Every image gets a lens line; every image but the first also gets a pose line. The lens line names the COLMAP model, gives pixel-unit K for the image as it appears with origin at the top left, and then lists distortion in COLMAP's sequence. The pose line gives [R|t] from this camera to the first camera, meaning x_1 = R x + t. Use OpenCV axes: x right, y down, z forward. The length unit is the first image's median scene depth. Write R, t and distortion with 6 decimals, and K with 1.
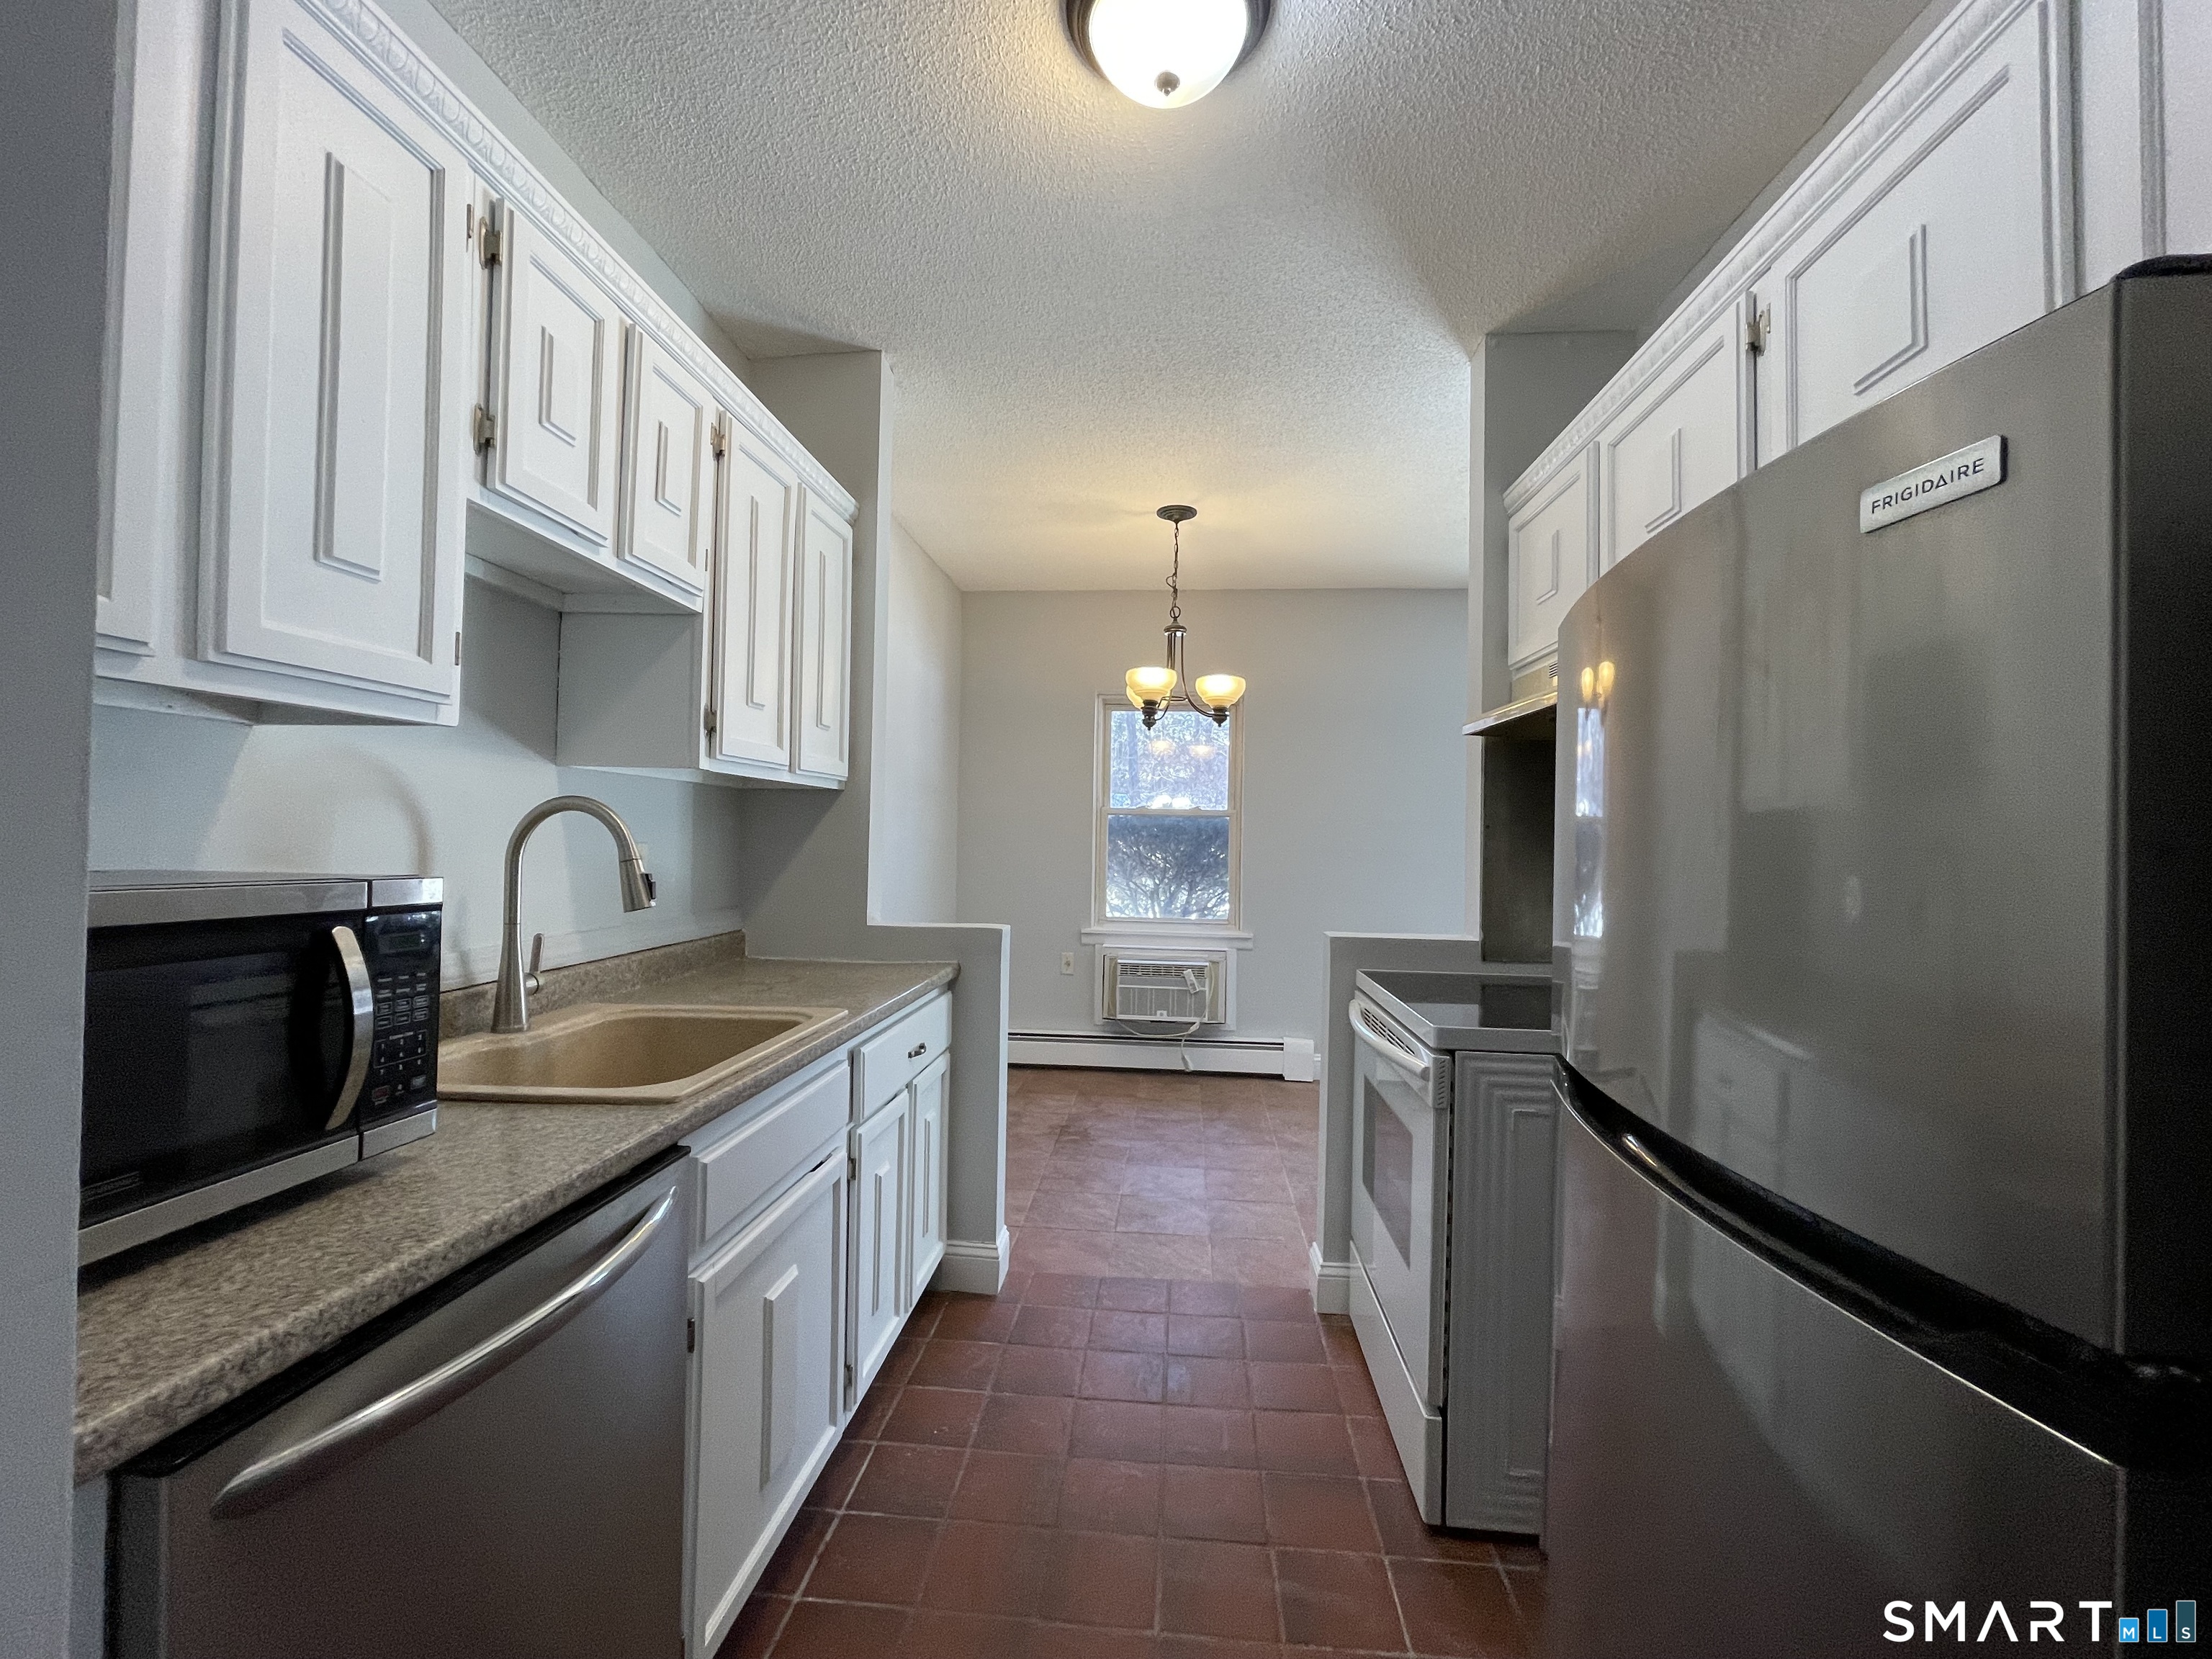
lens RADIAL K [[898.5, 0, 1097.0], [0, 898.5, 829.0], [0, 0, 1]] dist [-0.012346, 0.000106]
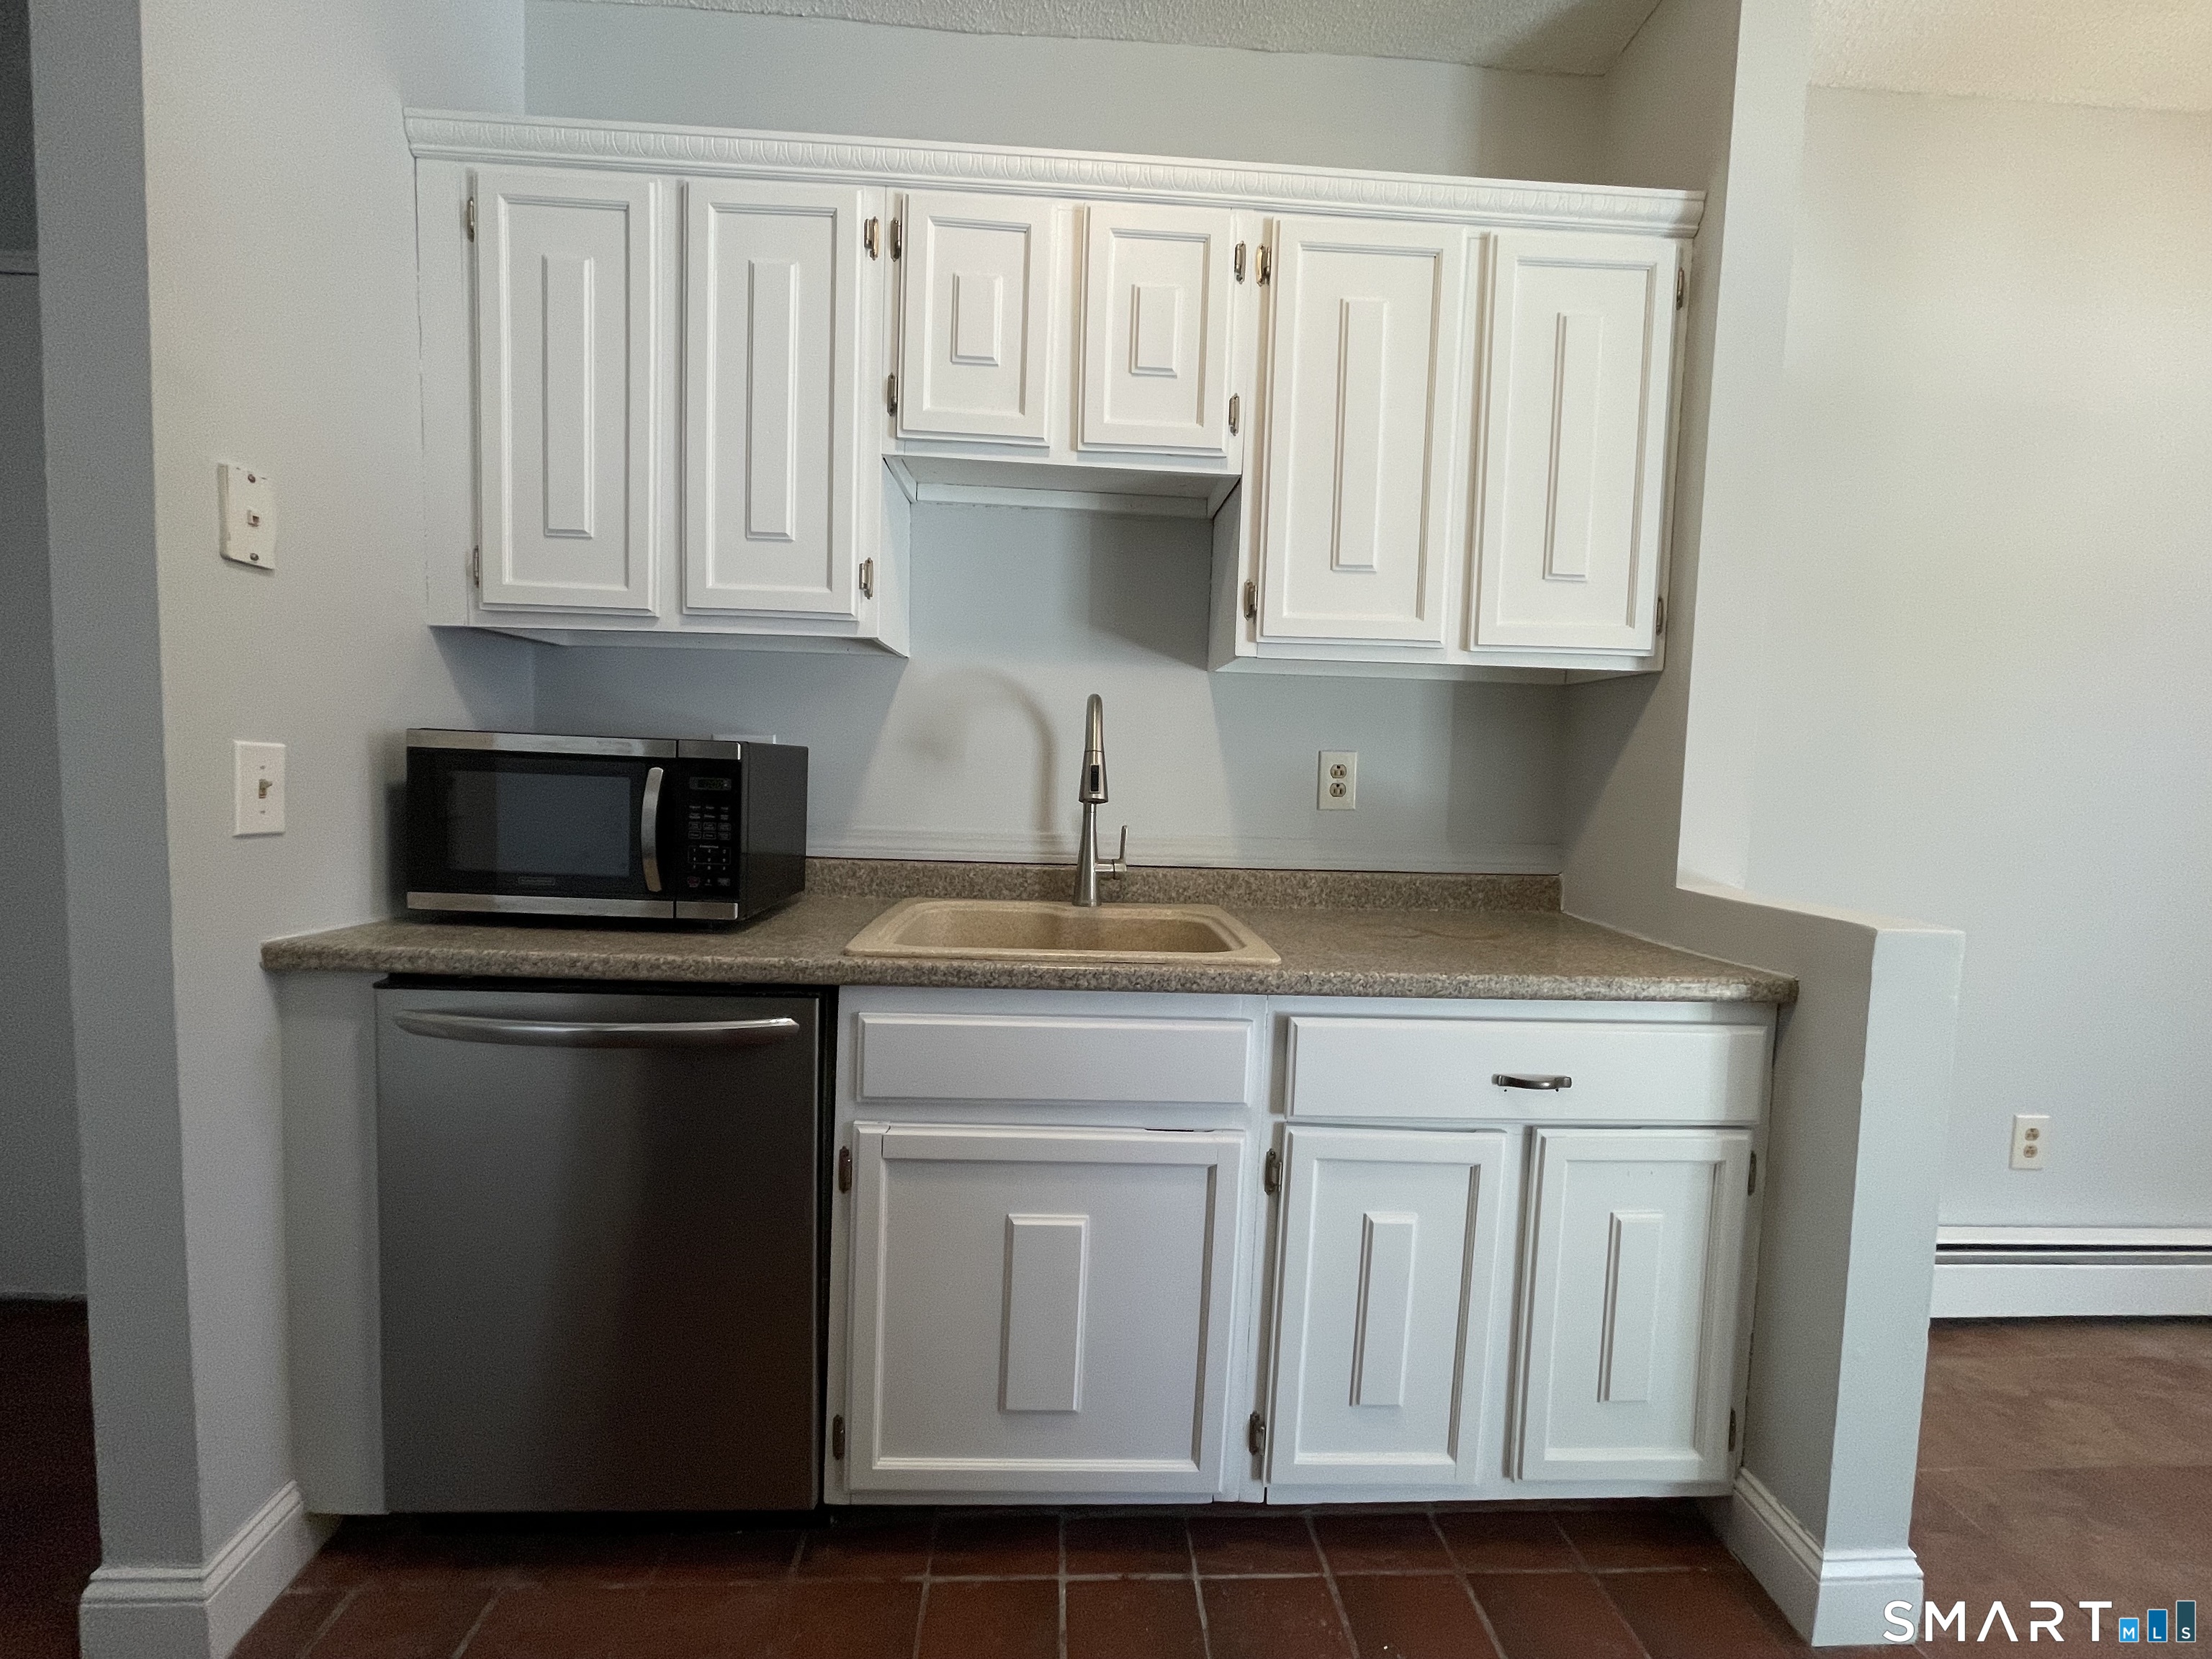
lens RADIAL K [[898.5, 0, 1097.0], [0, 898.5, 829.0], [0, 0, 1]] dist [-0.012346, 0.000106]
pose [[0.147566, 0.058610, -0.987314, 0.340991], [-0.017573, 0.998240, 0.056632, 0.045358], [0.988896, 0.008993, 0.148336, 0.607239]]
